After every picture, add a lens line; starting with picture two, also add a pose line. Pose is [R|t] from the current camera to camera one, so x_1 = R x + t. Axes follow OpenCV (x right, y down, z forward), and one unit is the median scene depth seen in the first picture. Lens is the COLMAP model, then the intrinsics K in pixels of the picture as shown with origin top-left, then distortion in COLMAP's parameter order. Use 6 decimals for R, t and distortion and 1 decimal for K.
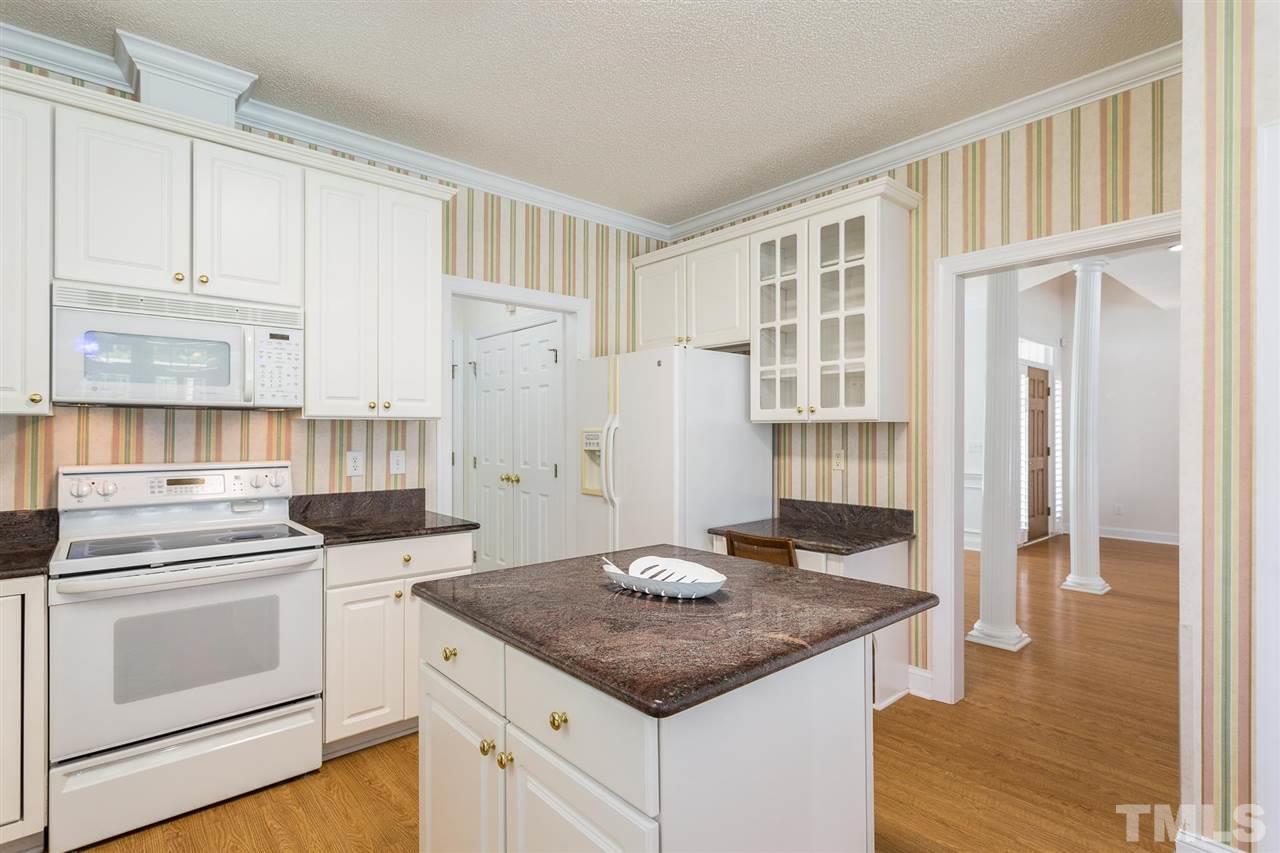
lens RADIAL K [[614.9, 0, 634.1], [0, 614.9, 430.2], [0, 0, 1]] dist [0.000892, -0.000951]
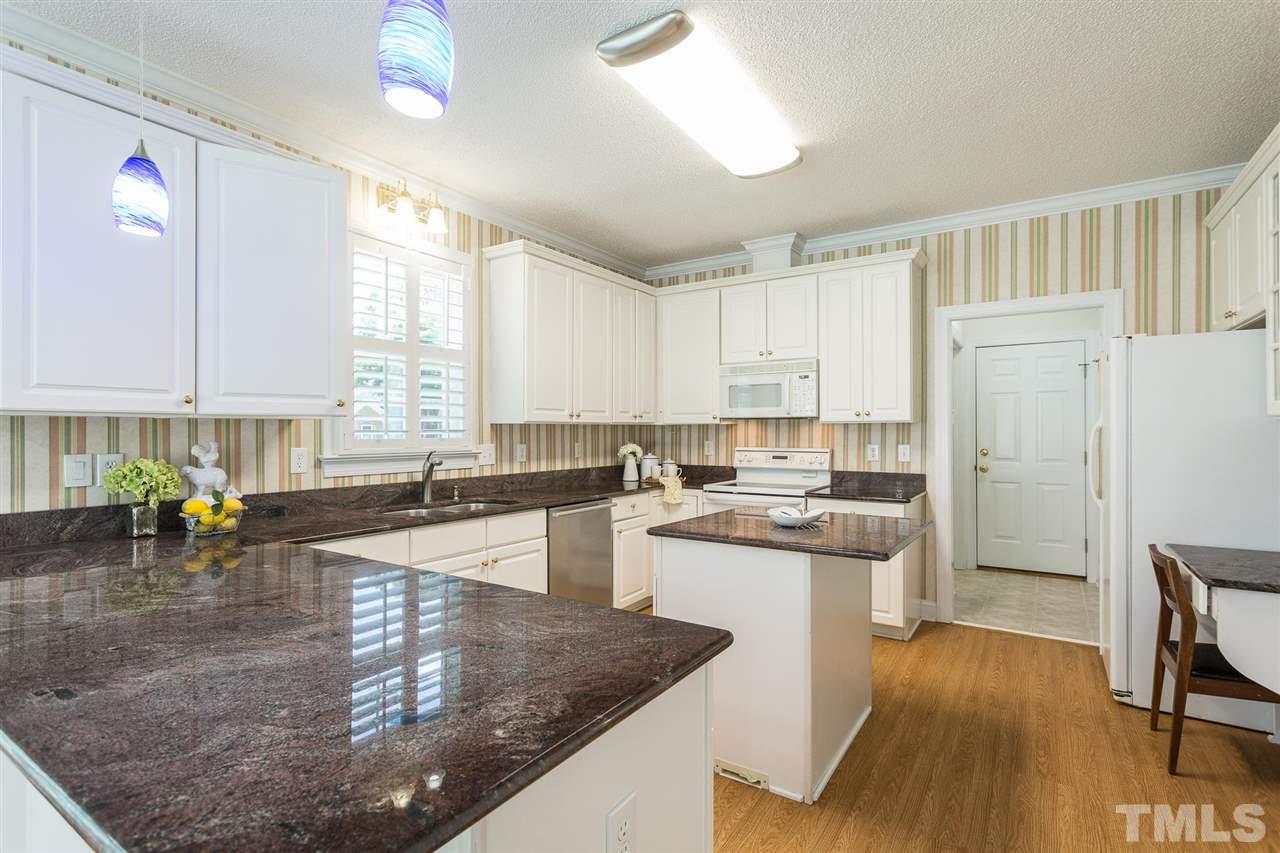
lens RADIAL K [[614.9, 0, 634.1], [0, 614.9, 430.2], [0, 0, 1]] dist [0.000892, -0.000951]
pose [[0.264381, -0.002890, -0.964414, 0.910175], [0.002362, 0.999994, -0.002349, 0.002863], [0.964415, -0.001657, 0.264387, 0.063682]]
